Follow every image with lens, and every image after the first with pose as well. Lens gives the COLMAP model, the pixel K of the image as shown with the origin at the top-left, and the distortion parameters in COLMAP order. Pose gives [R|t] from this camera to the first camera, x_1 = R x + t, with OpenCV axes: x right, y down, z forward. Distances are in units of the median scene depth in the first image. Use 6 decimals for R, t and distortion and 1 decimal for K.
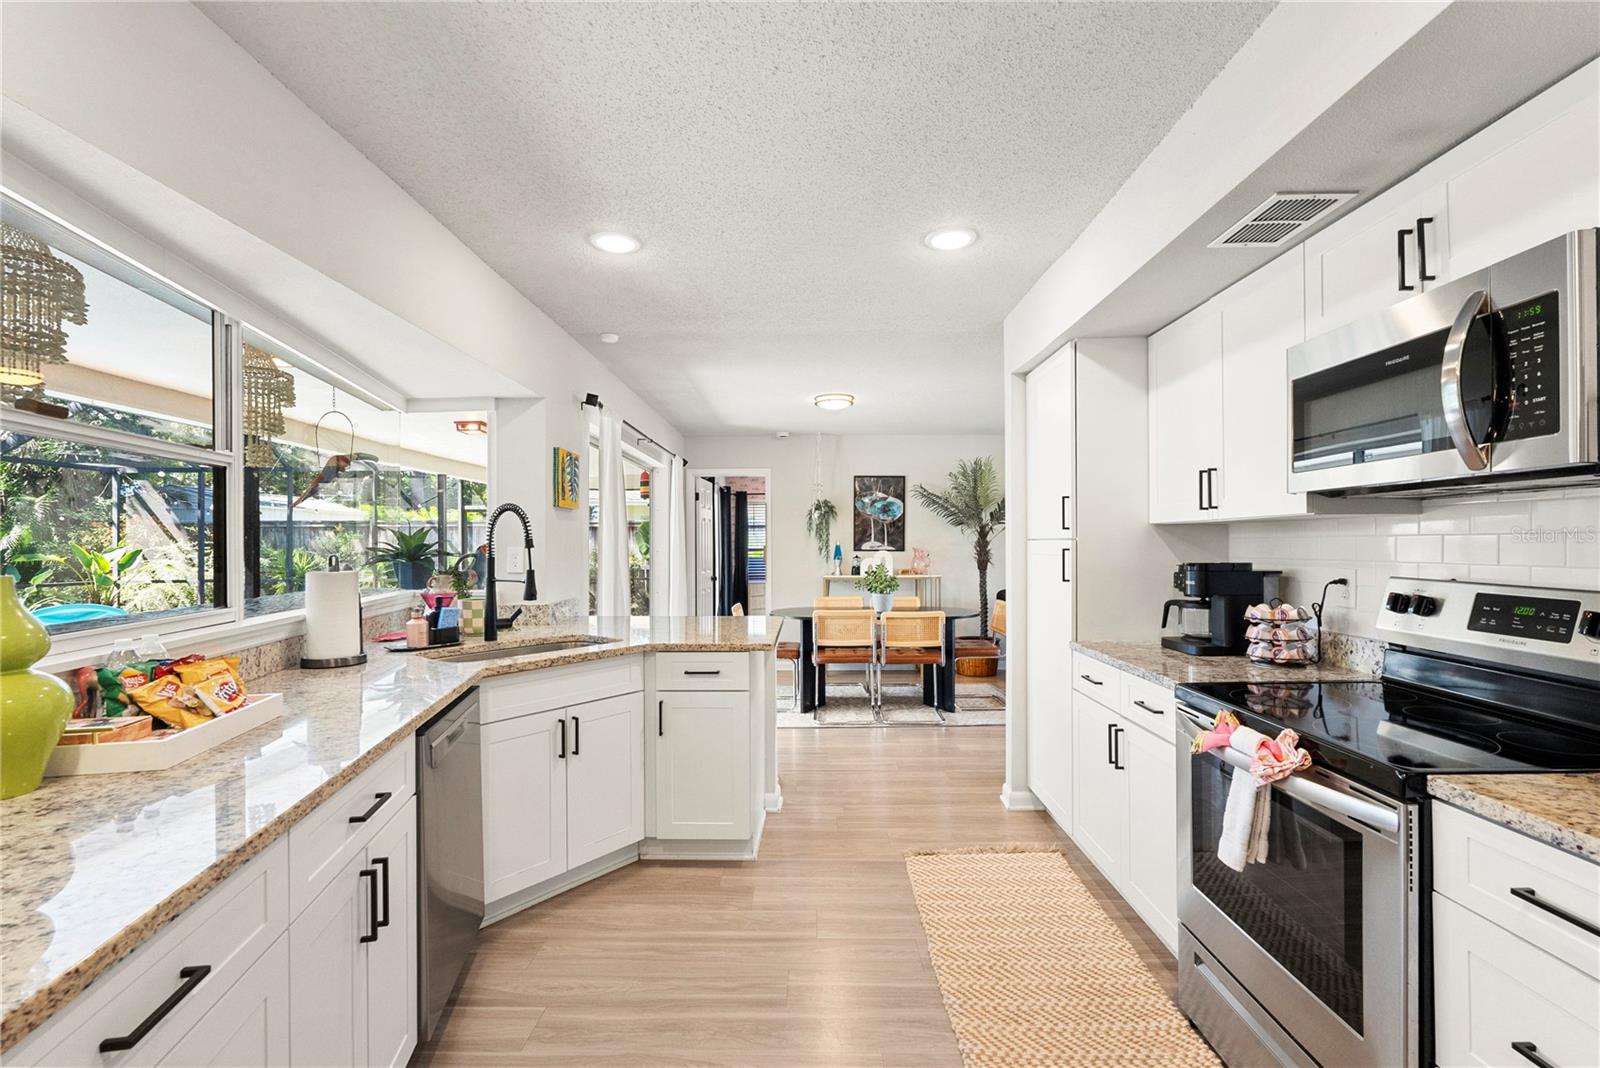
lens RADIAL K [[713.4, 0, 799.8], [0, 713.4, 542.4], [0, 0, 1]] dist [-0.004457, -0.000166]
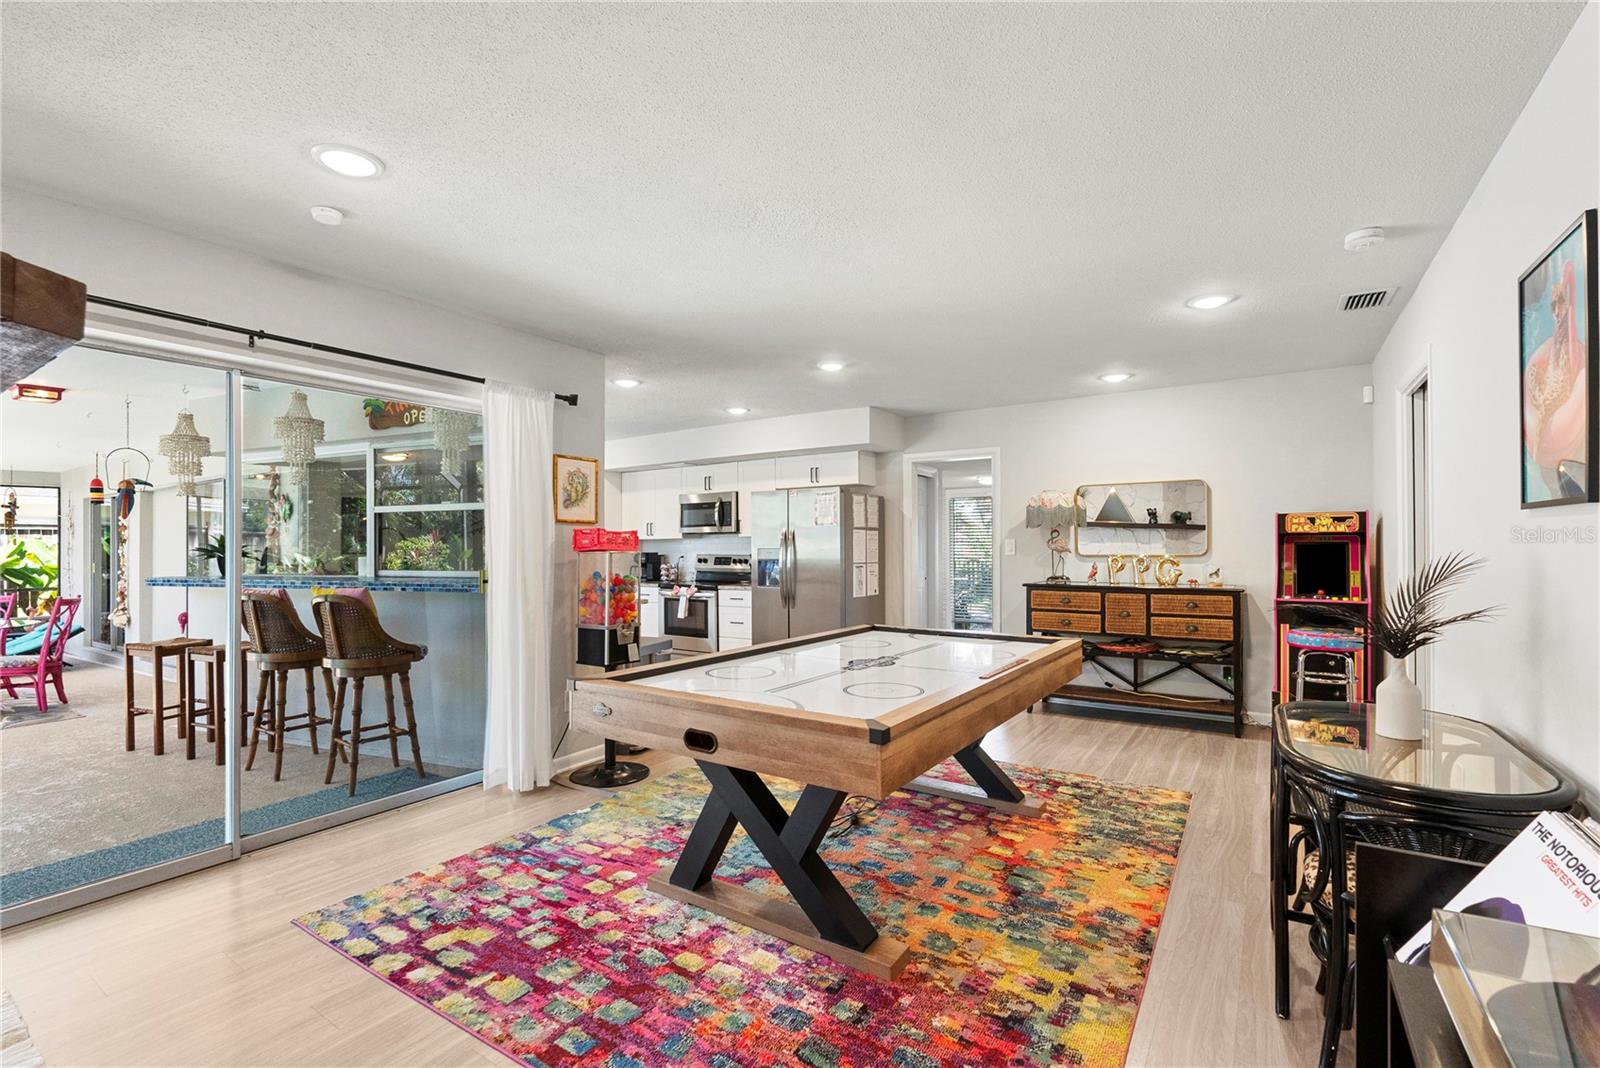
lens RADIAL K [[713.4, 0, 801.8], [0, 713.4, 541.7], [0, 0, 1]] dist [-0.004457, -0.000166]
pose [[0.538979, 0.005869, 0.842299, -1.564961], [0.001165, 0.999970, -0.007713, 0.006978], [-0.842319, 0.005138, 0.538955, -1.162831]]
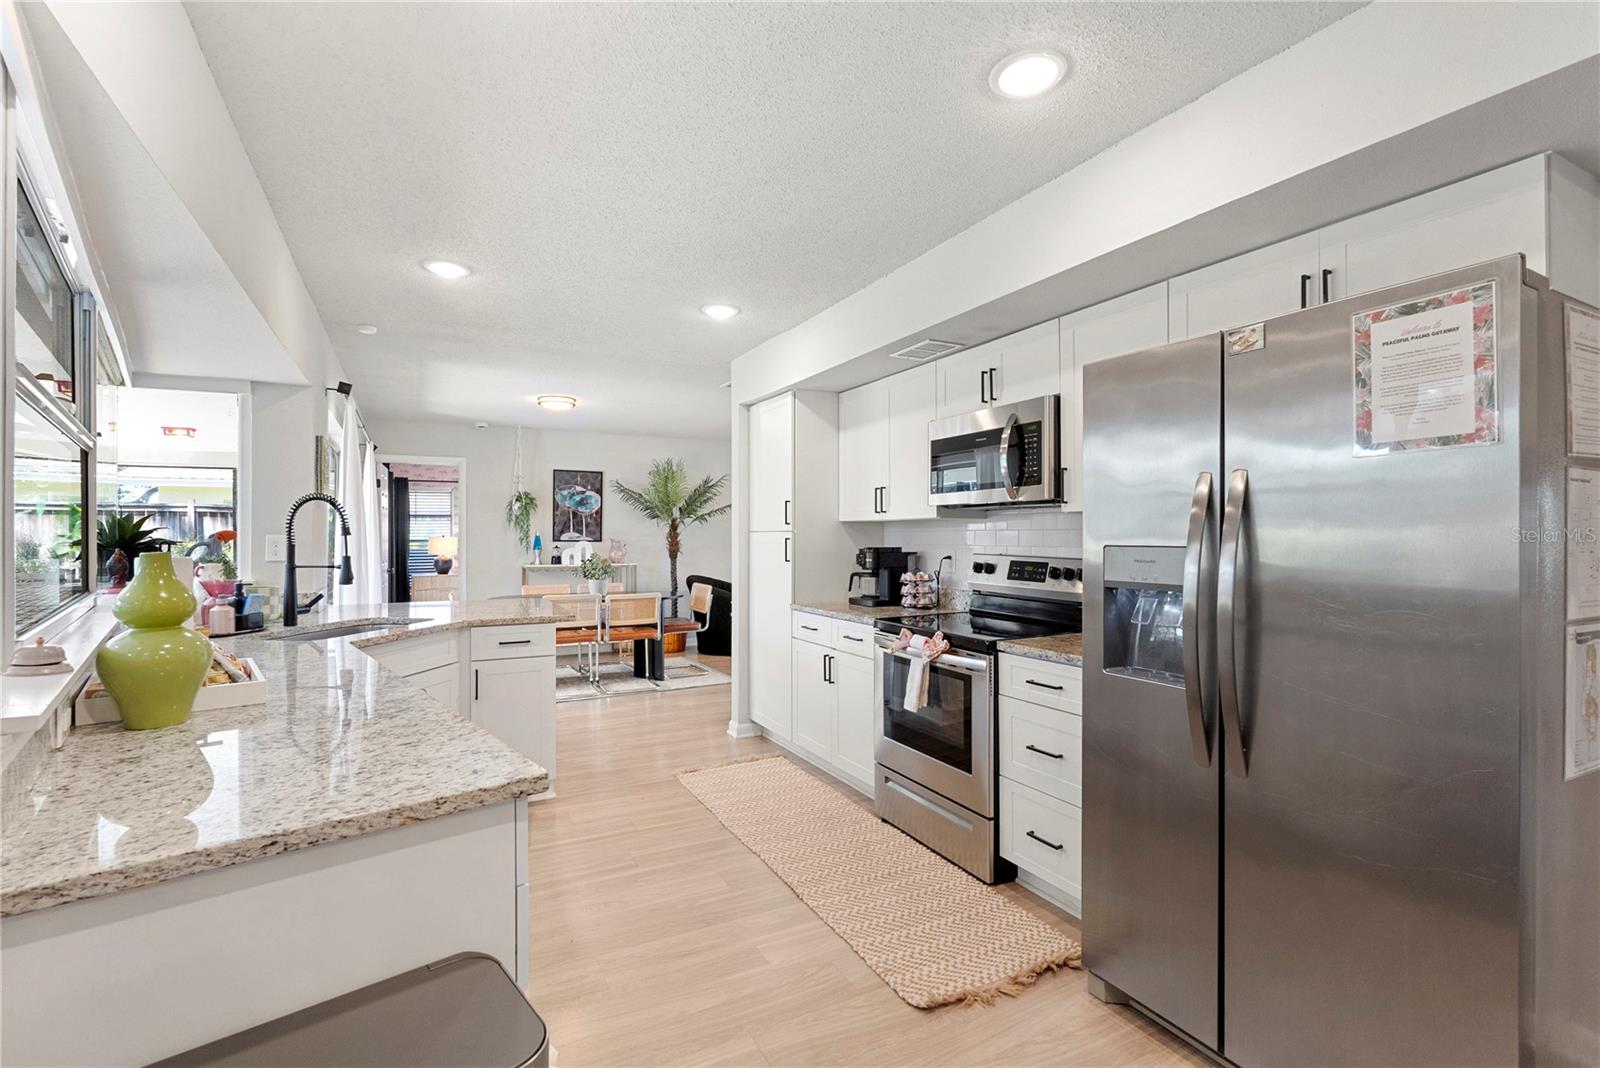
lens RADIAL K [[713.4, 0, 810.3], [0, 713.4, 532.1], [0, 0, 1]] dist [-0.004457, -0.000166]
pose [[0.875361, 0.007405, 0.483413, -0.289342], [-0.005662, 0.999971, -0.005066, 0.003876], [-0.483437, 0.001697, 0.875378, -0.272162]]
